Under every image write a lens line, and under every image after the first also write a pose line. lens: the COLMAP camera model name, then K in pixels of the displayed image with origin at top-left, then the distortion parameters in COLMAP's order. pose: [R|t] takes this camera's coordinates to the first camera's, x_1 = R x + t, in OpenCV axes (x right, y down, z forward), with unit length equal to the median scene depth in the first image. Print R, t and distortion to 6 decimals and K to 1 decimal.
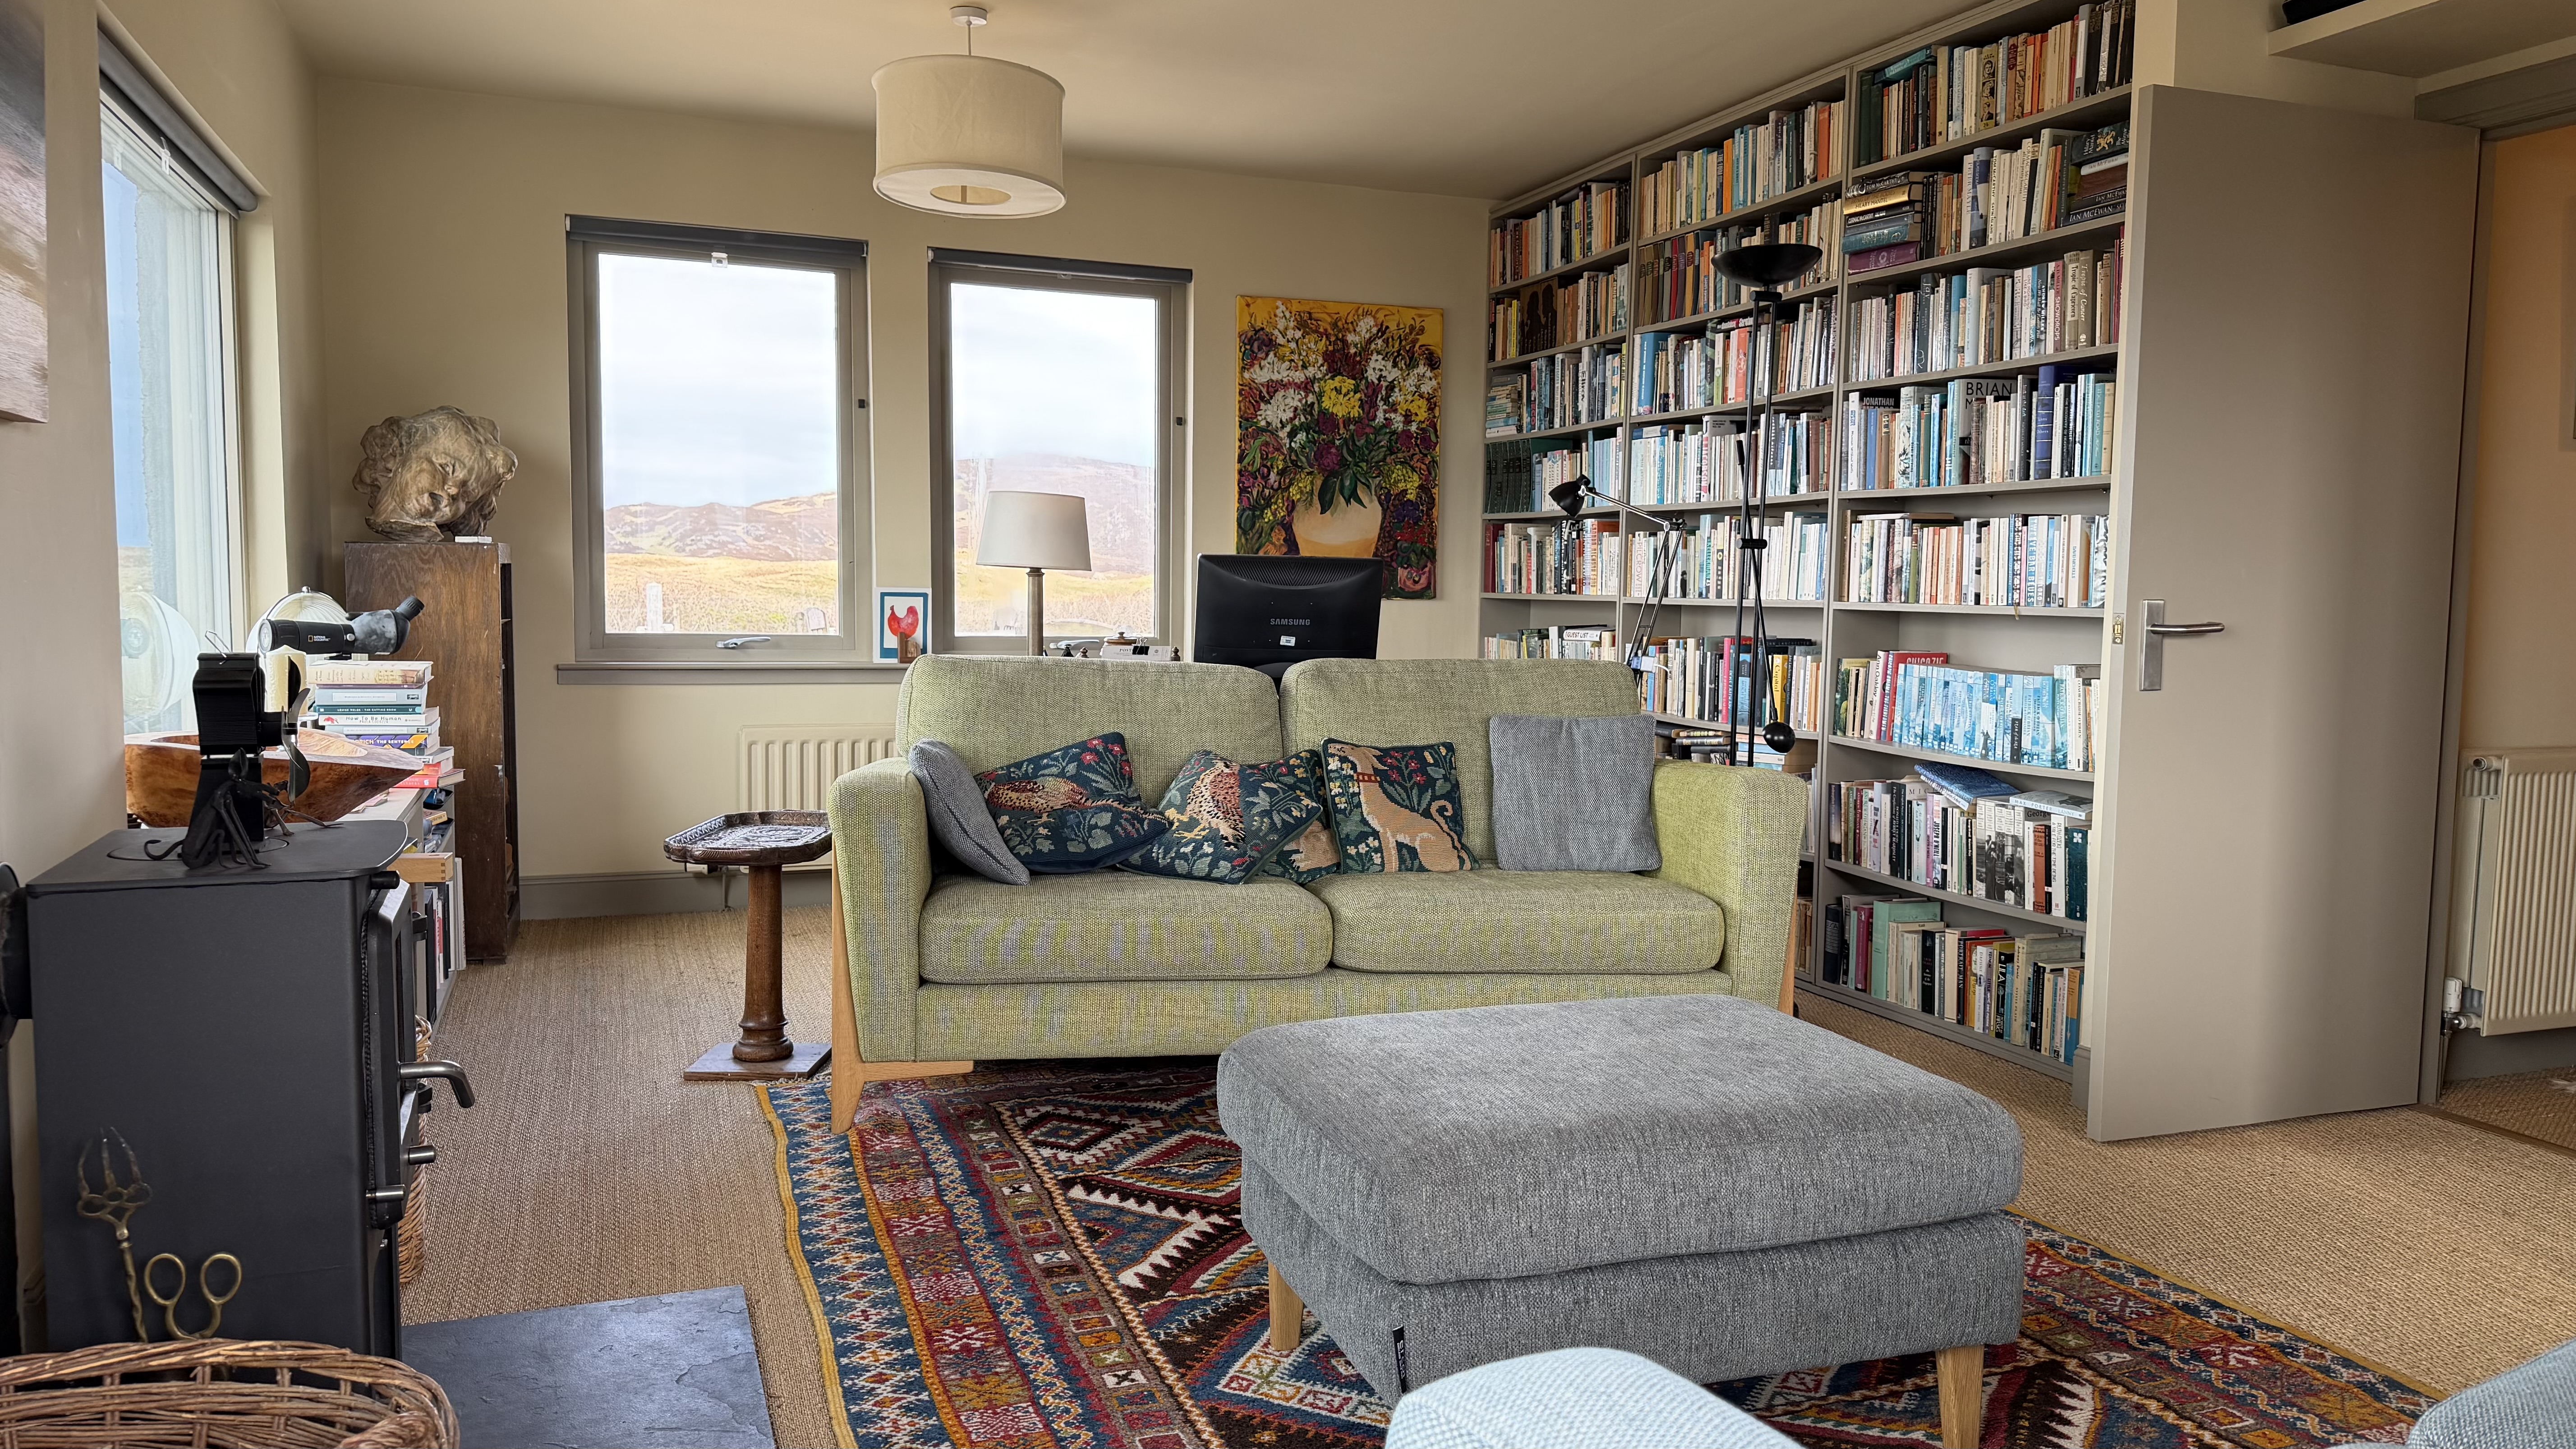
lens RADIAL K [[1813.3, 0, 1287.1], [0, 1813.3, 733.0], [0, 0, 1]] dist [0.063372, 0.000775]
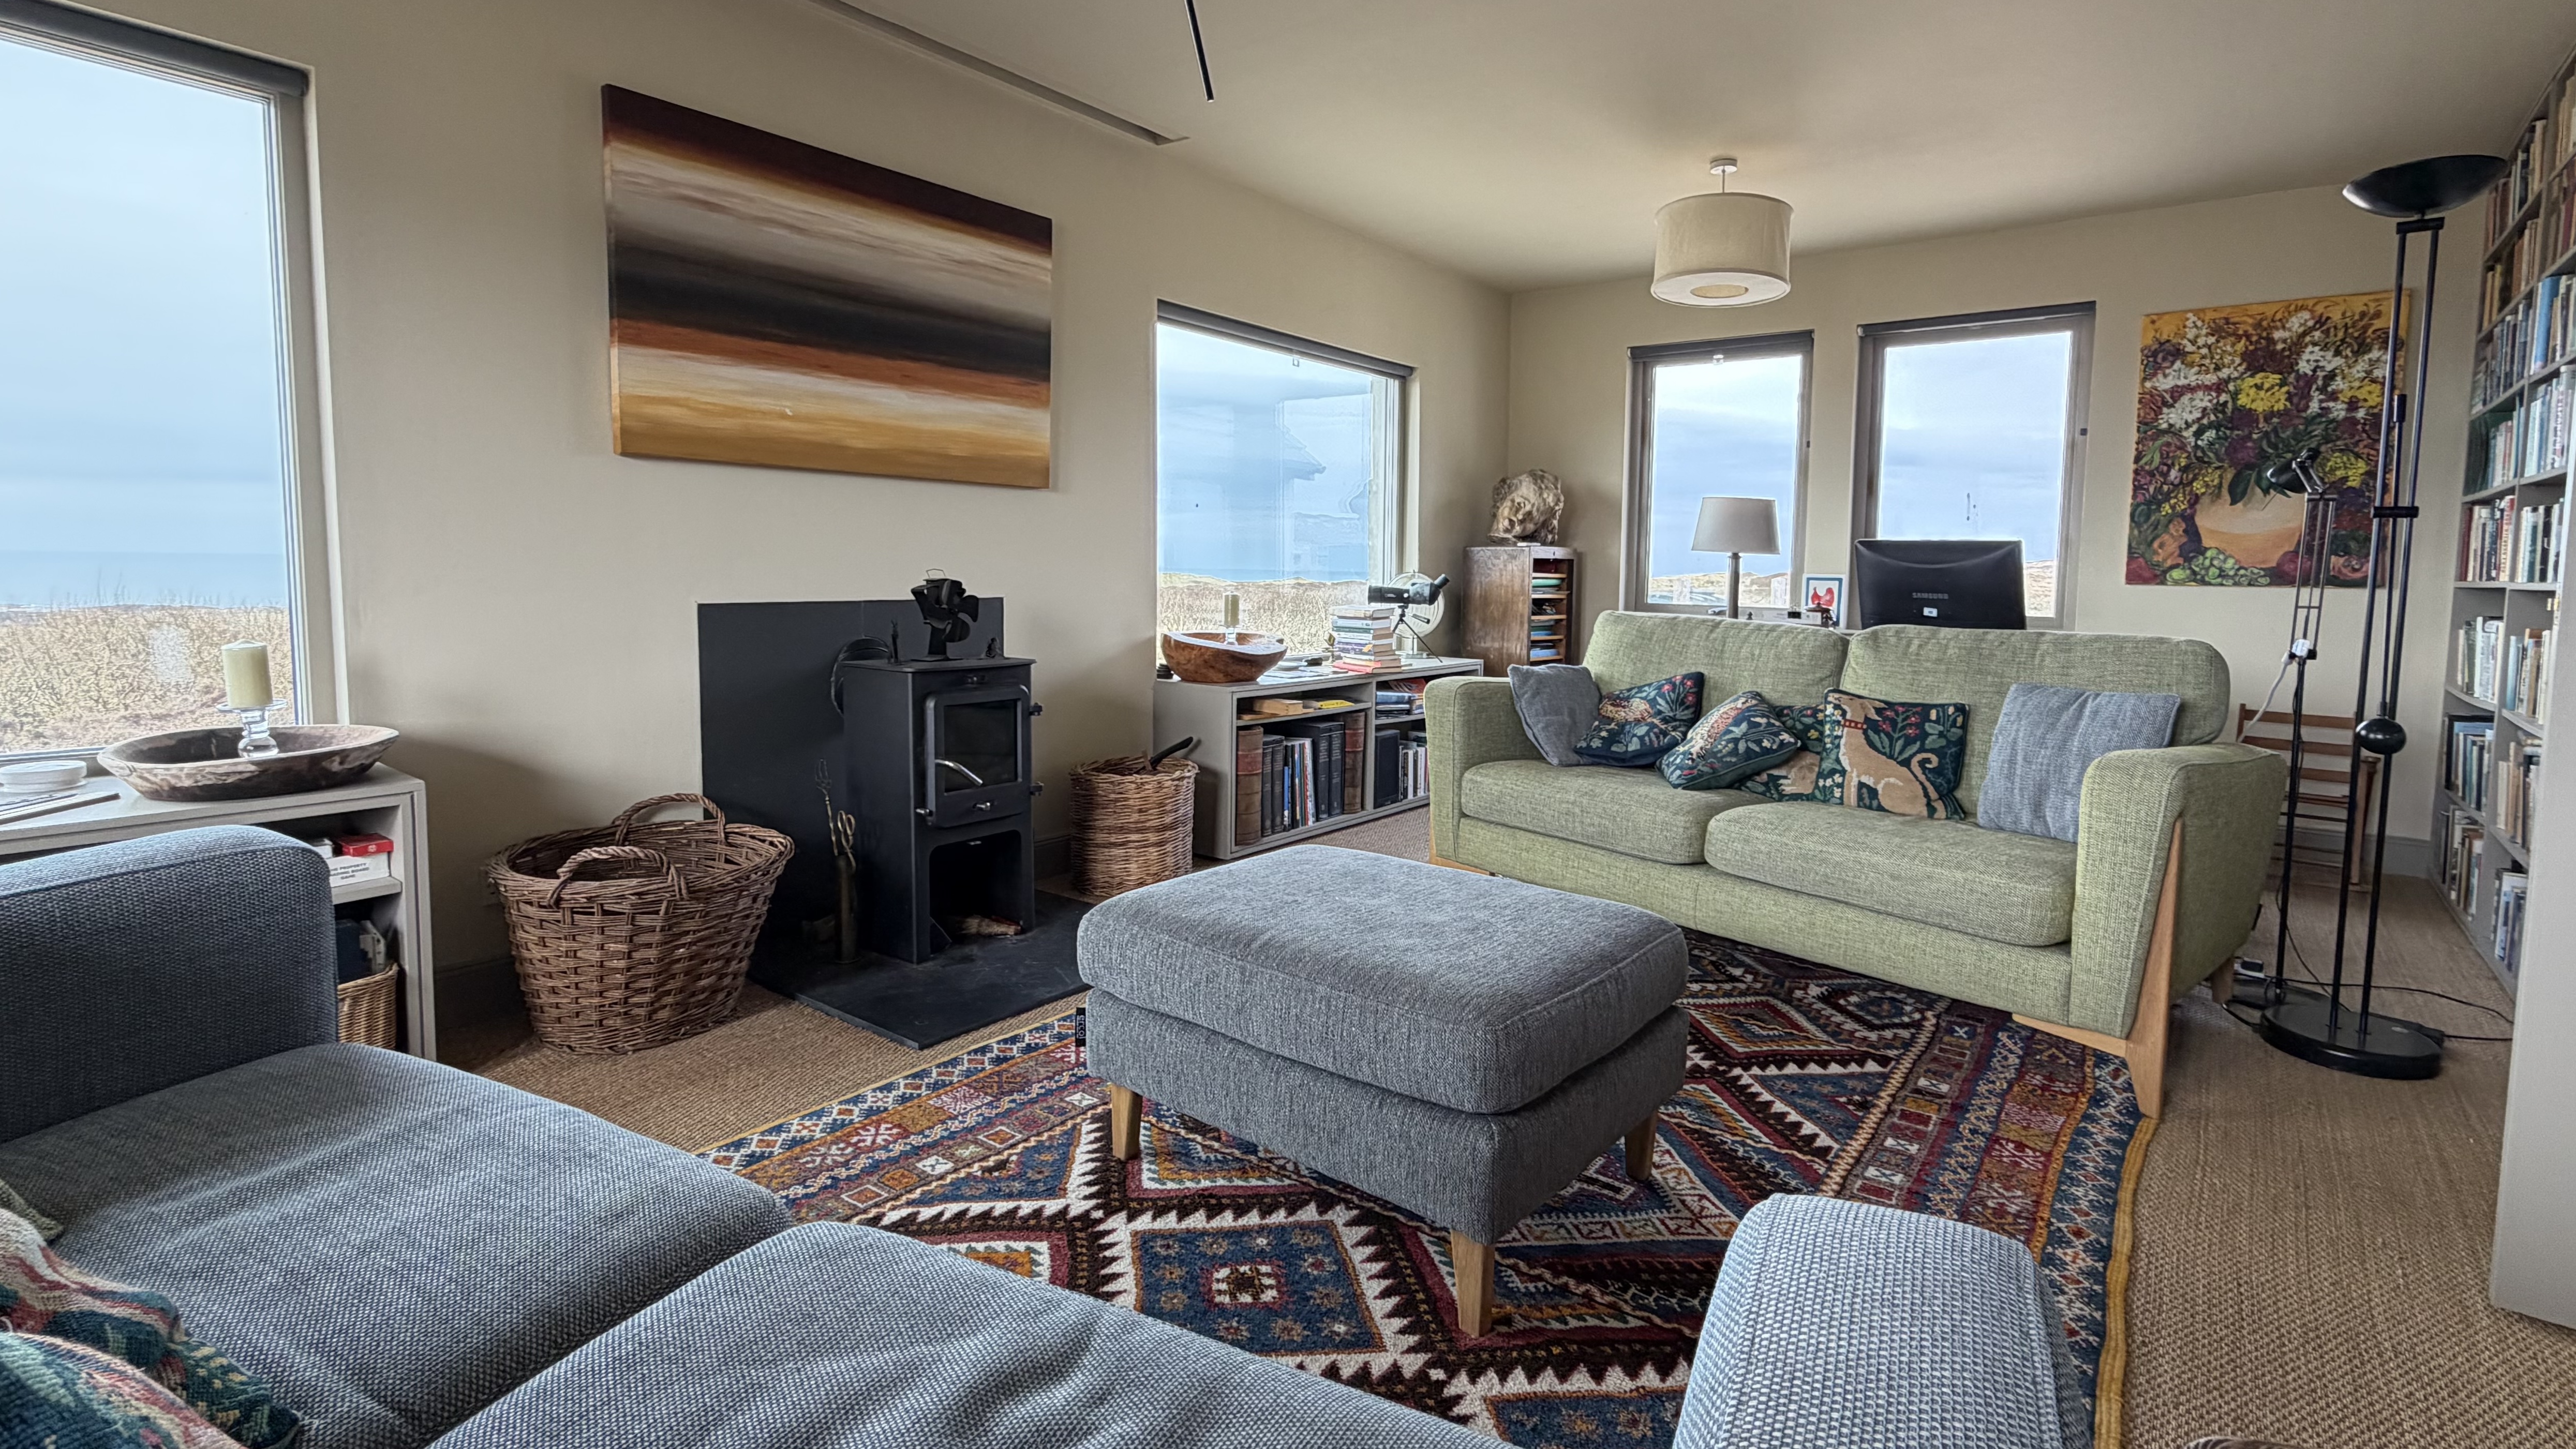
lens RADIAL K [[1173.5, 0, 1291.4], [0, 1173.5, 648.3], [0, 0, 1]] dist [-0.012619, -0.000109]
pose [[0.518804, 0.053548, -0.853215, 0.320677], [-0.080224, 0.996682, 0.013772, -0.003652], [0.851121, 0.061303, 0.521378, 0.191298]]
